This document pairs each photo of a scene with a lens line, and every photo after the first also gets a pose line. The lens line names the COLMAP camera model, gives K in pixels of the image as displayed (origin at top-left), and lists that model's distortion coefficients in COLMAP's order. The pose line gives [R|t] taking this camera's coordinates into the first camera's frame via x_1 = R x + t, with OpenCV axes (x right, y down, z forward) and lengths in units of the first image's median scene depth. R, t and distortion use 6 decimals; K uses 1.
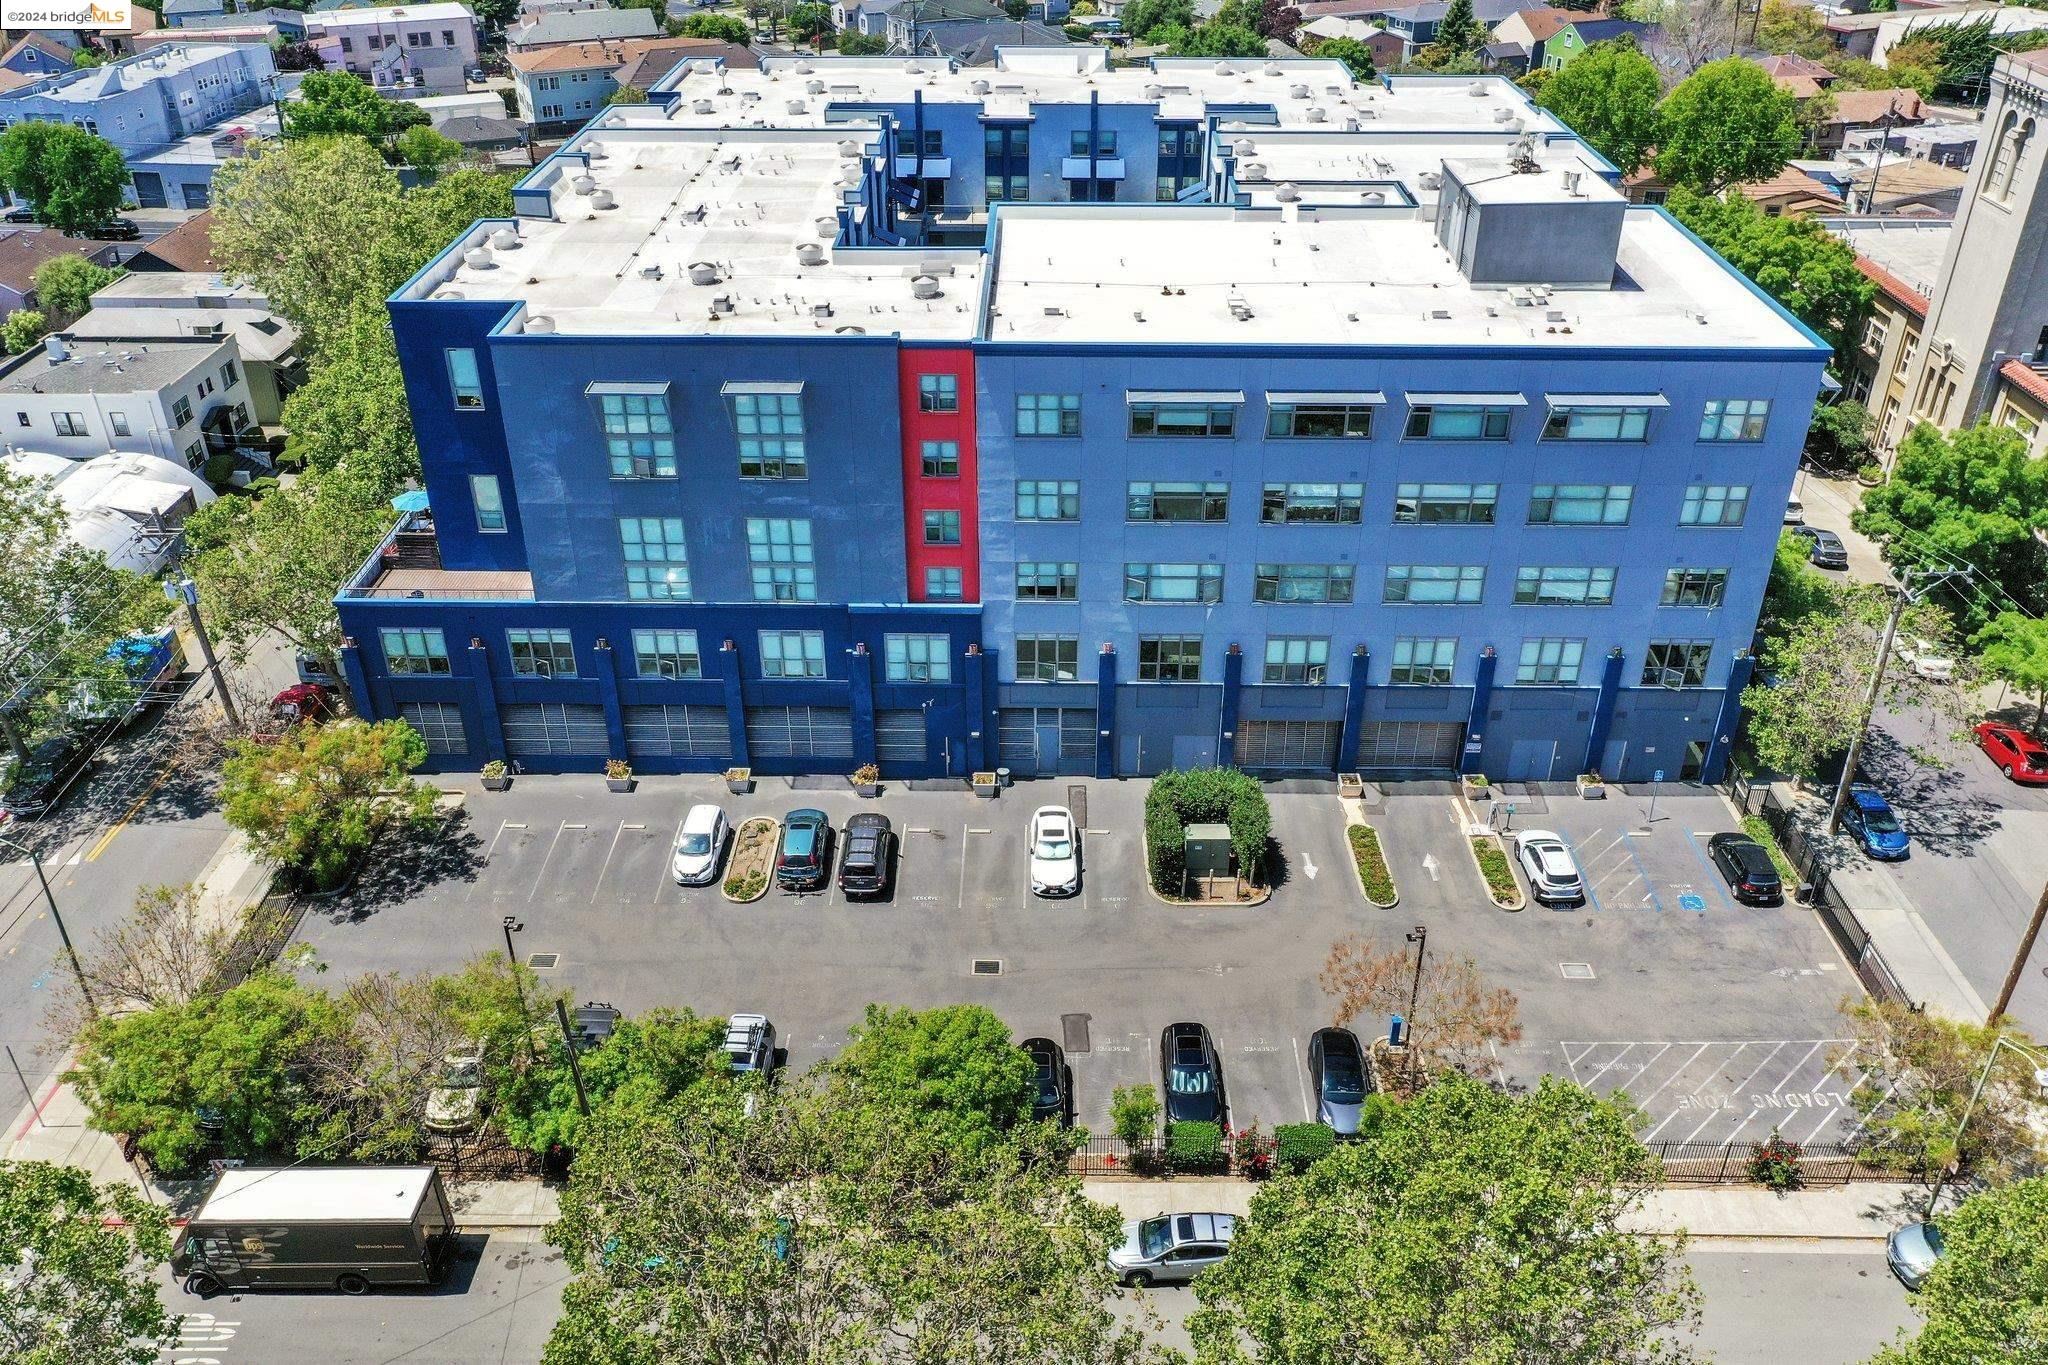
lens RADIAL K [[1636.1, 0, 1024.0], [0, 1636.1, 682.5], [0, 0, 1]] dist [-0.007037, -0.000904]
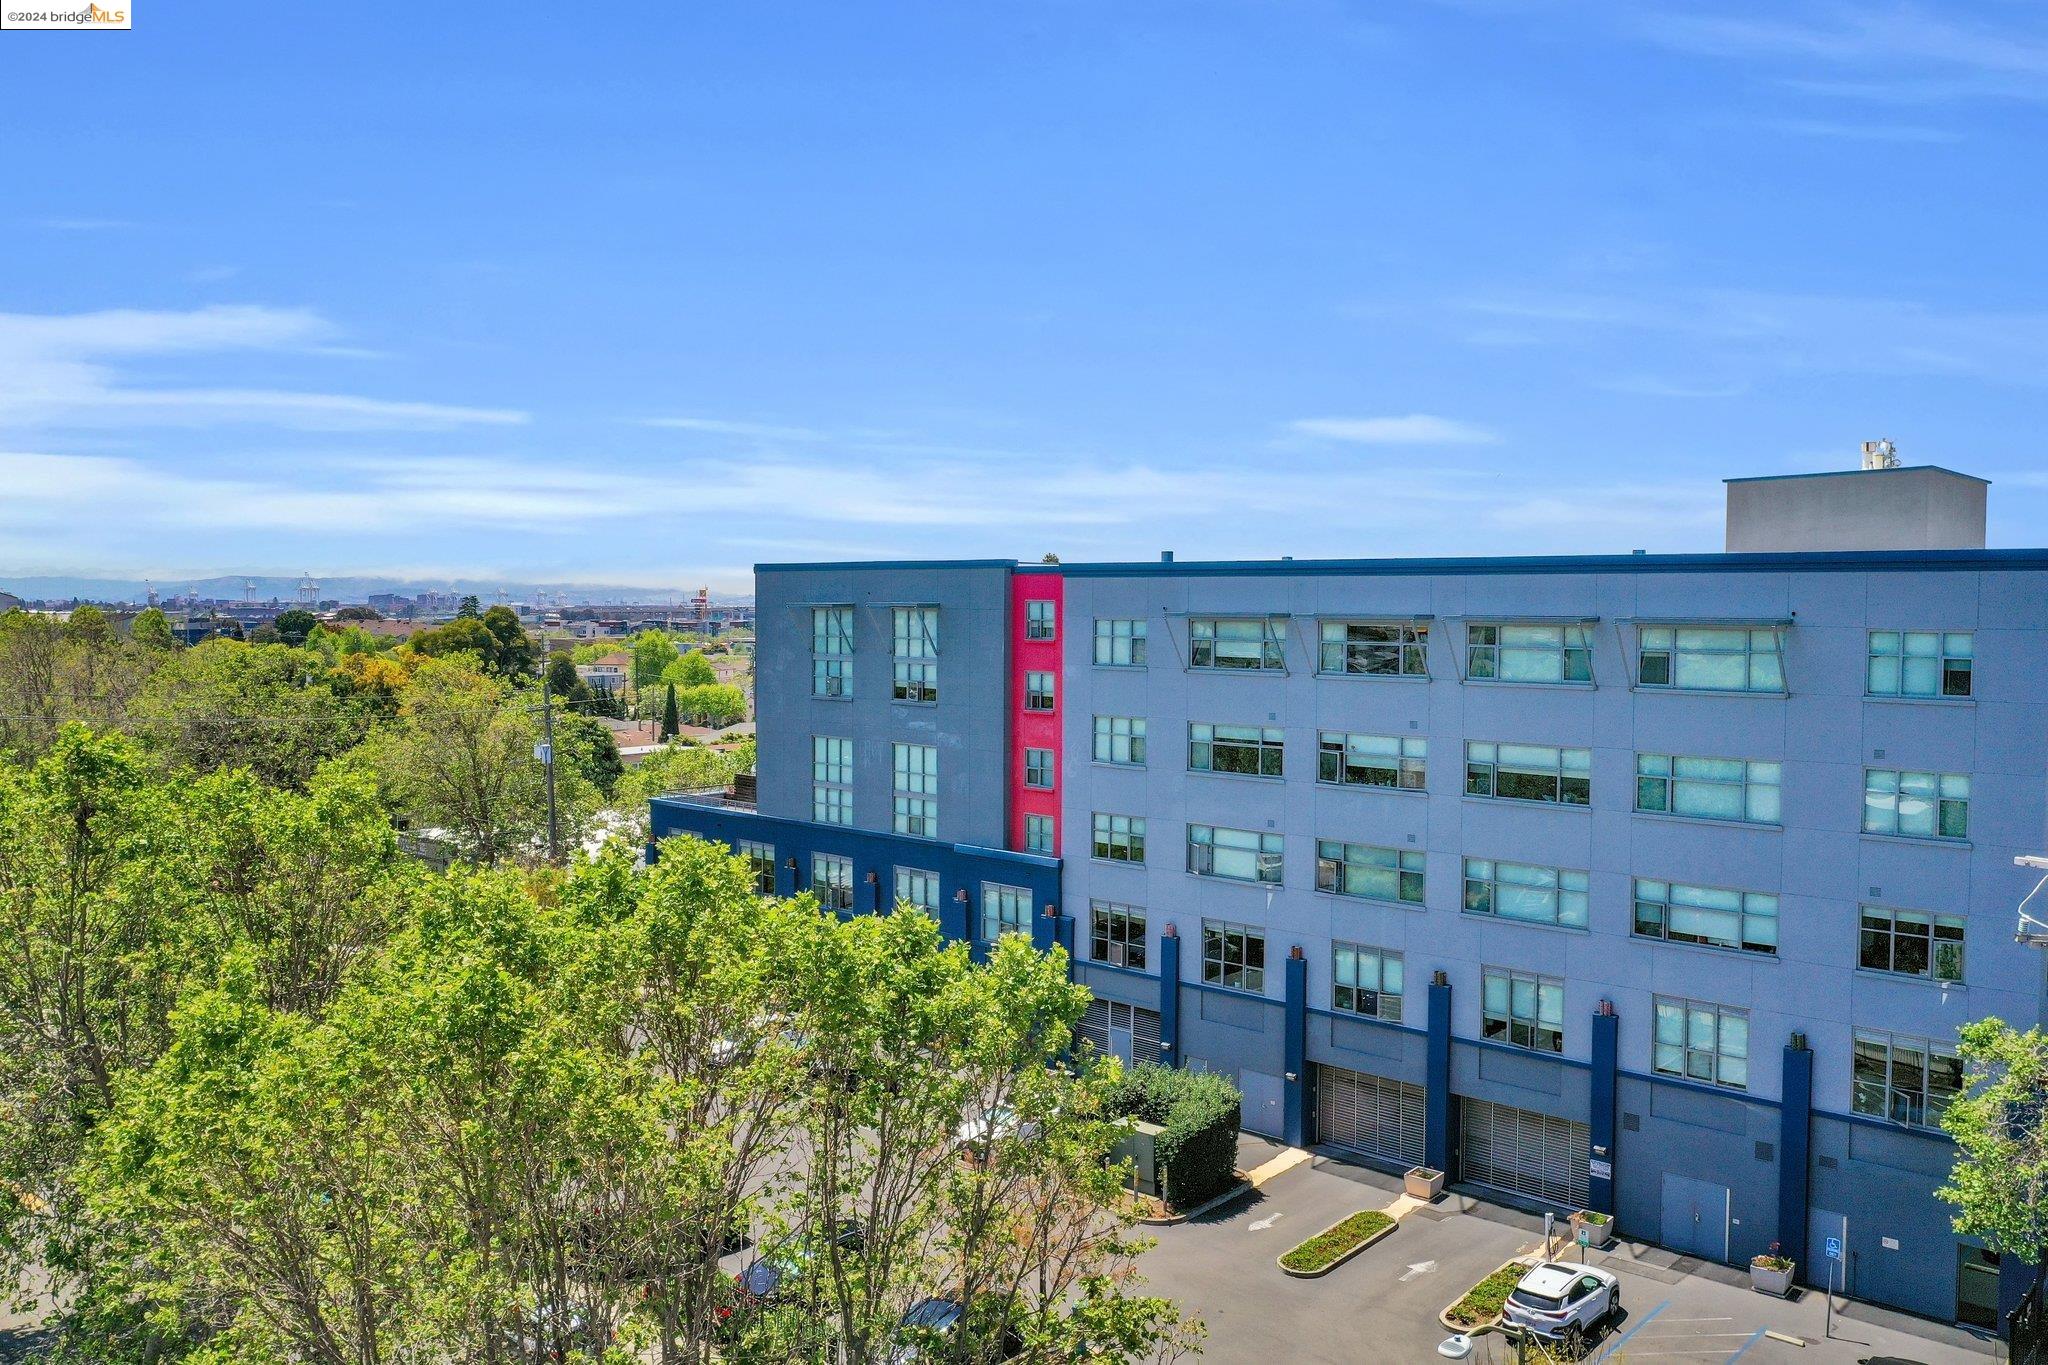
lens RADIAL K [[1602.9, 0, 1024.0], [0, 1602.9, 682.5], [0, 0, 1]] dist [-0.031264, -0.000222]
pose [[0.740987, 0.034989, -0.670607, 0.557733], [-0.345036, 0.876574, -0.335511, 0.174207], [0.576098, 0.479993, 0.661603, 0.349739]]
